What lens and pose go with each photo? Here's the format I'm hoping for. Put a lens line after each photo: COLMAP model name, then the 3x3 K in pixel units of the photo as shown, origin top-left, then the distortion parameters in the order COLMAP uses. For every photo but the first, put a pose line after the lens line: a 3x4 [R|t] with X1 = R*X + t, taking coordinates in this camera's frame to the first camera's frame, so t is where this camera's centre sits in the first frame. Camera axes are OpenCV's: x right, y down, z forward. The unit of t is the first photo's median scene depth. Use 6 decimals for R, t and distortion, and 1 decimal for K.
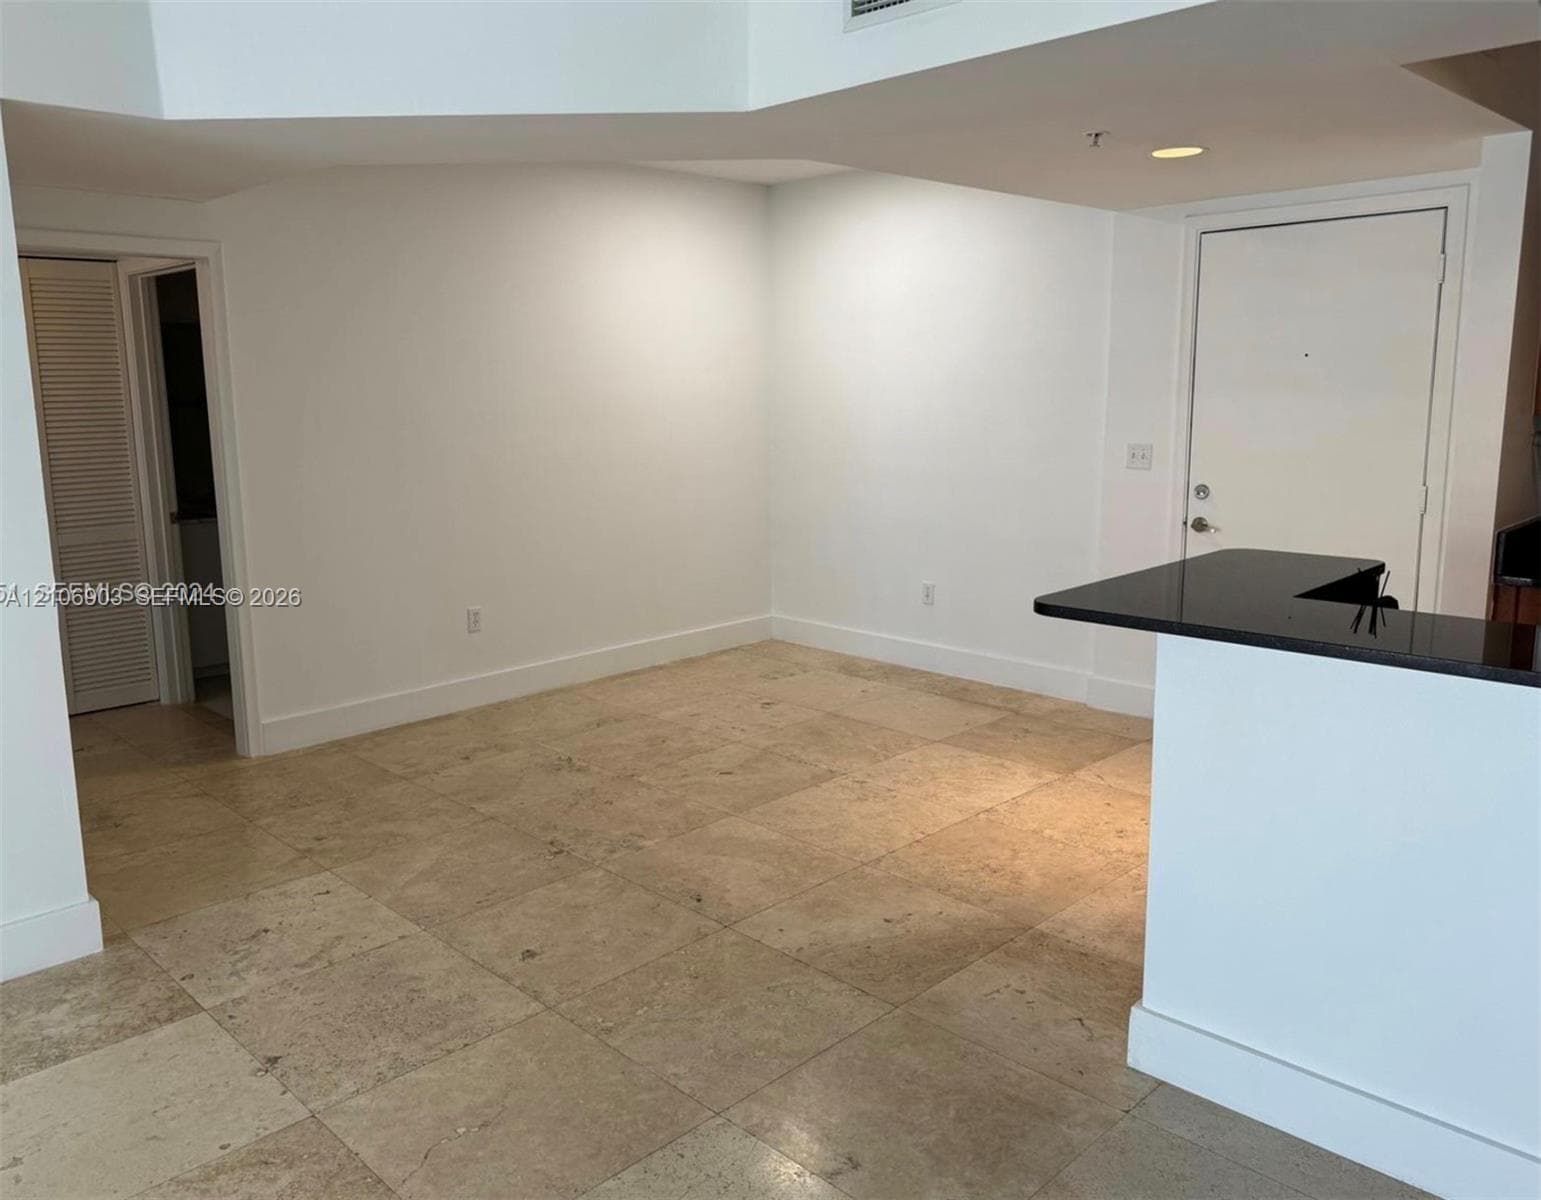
lens RADIAL K [[1155.7, 0, 704.6], [0, 1155.7, 602.3], [0, 0, 1]] dist [0.097207, -0.171364]
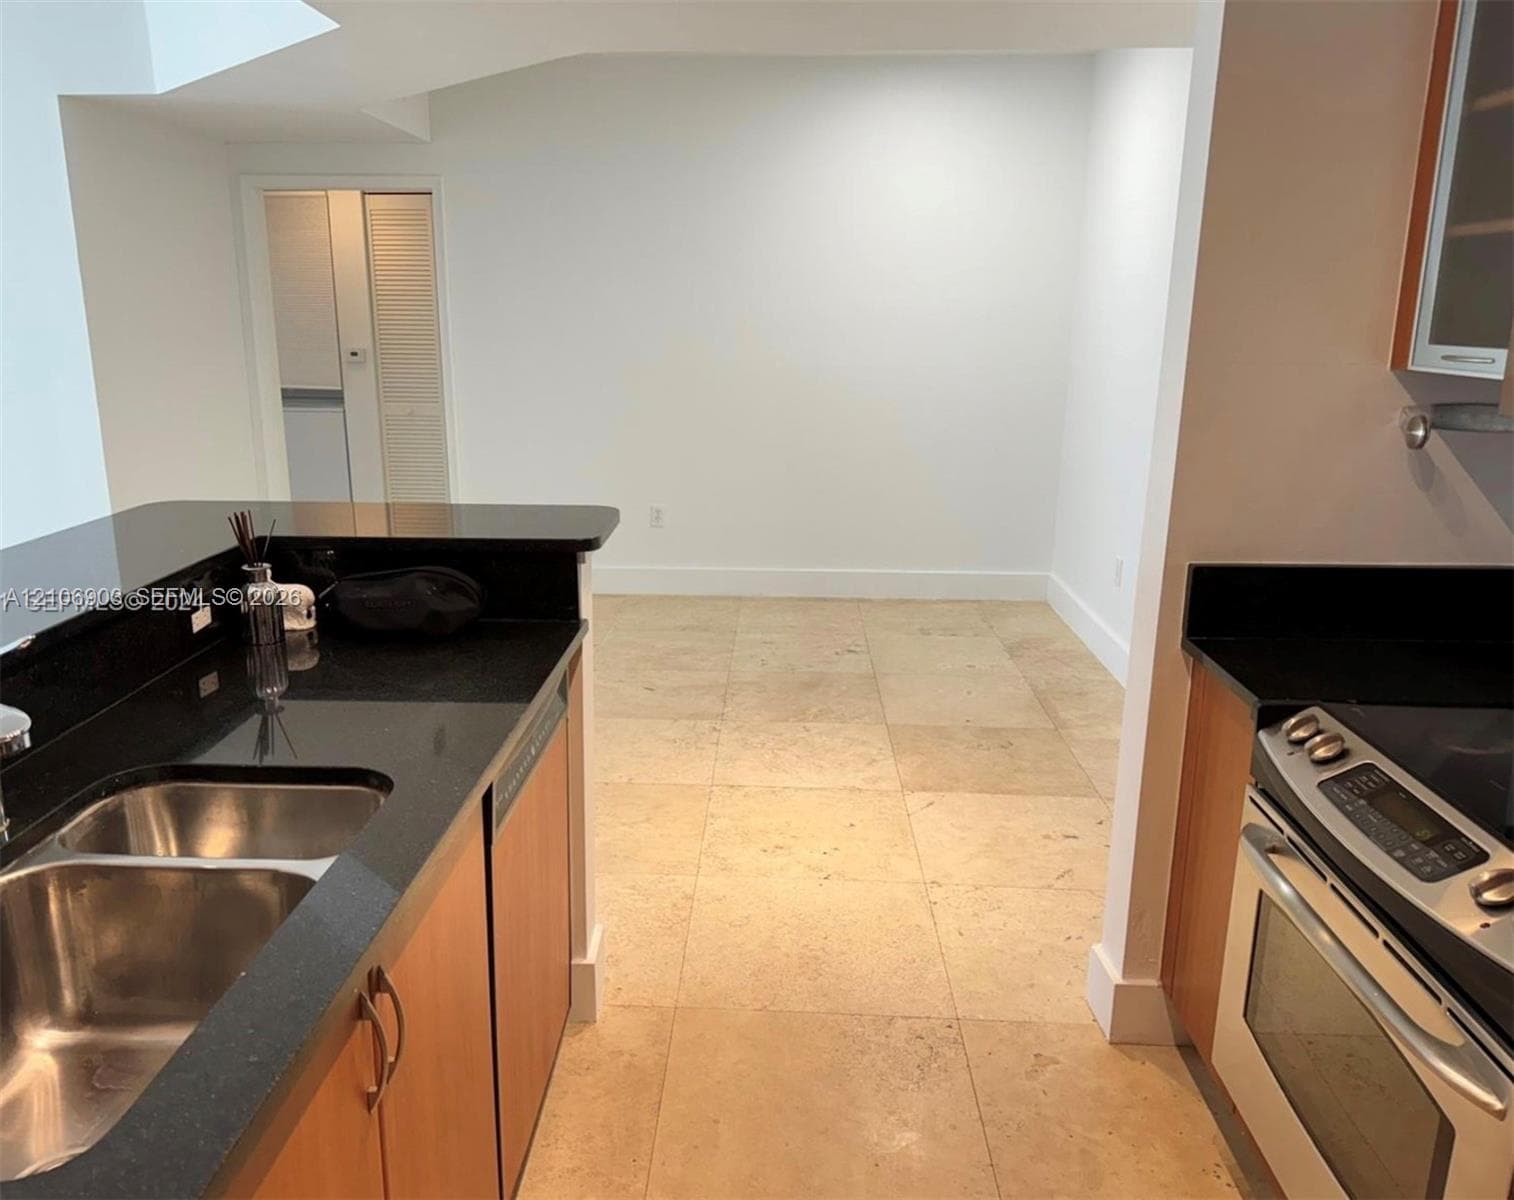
lens RADIAL K [[1170.8, 0, 757.0], [0, 1170.8, 600.0], [0, 0, 1]] dist [0.036444, -0.000317]
pose [[0.700664, 0.194051, -0.686596, 0.917789], [-0.152012, 0.980811, 0.122077, -0.079221], [0.697110, 0.018836, 0.716716, 0.402803]]
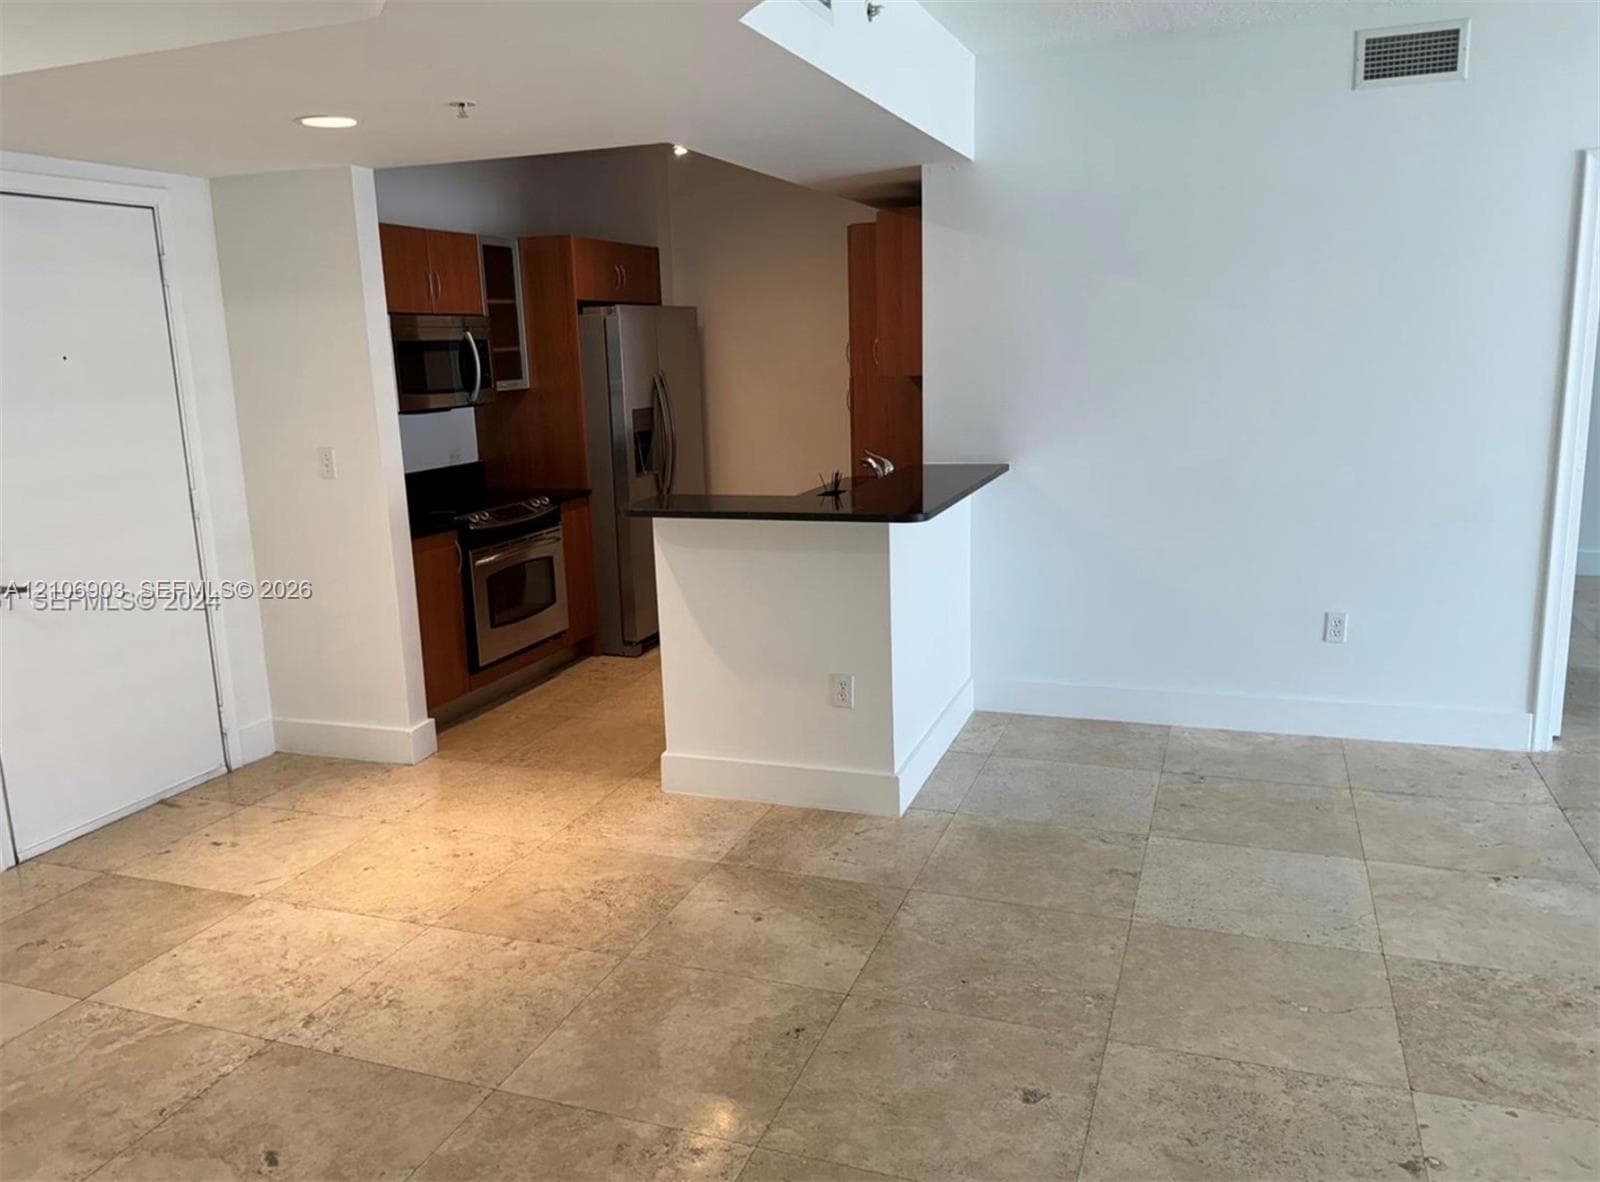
lens RADIAL K [[1216.2, 0, 799.7], [0, 1216.2, 581.4], [0, 0, 1]] dist [0.080725, -0.096018]
pose [[-0.441956, -0.148253, 0.884701, -0.621846], [0.206680, 0.942884, 0.261251, -0.216736], [-0.872902, 0.298312, -0.386073, 1.116070]]
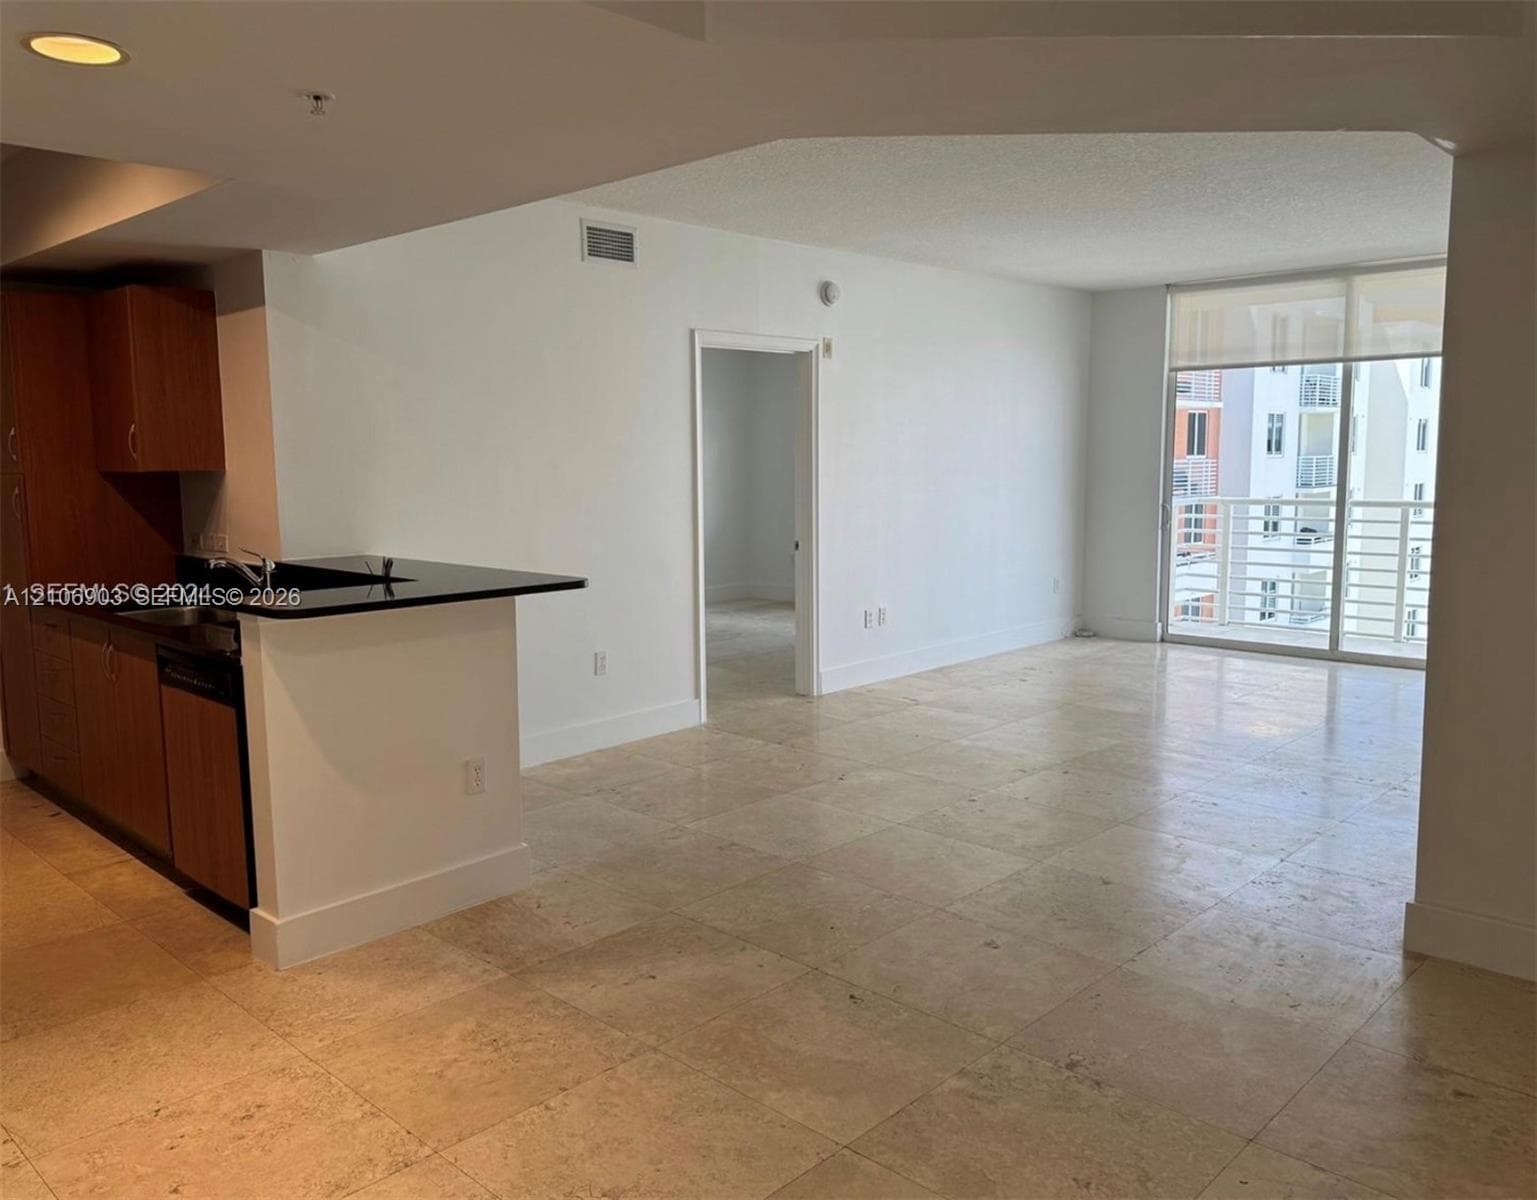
lens RADIAL K [[1152.7, 0, 702.7], [0, 1152.7, 602.3], [0, 0, 1]] dist [0.097207, -0.171364]
pose [[-0.999487, 0.027281, -0.016777, 0.106865], [0.020616, 0.948910, 0.314873, -0.289928], [0.024510, 0.314366, -0.948985, 1.597458]]
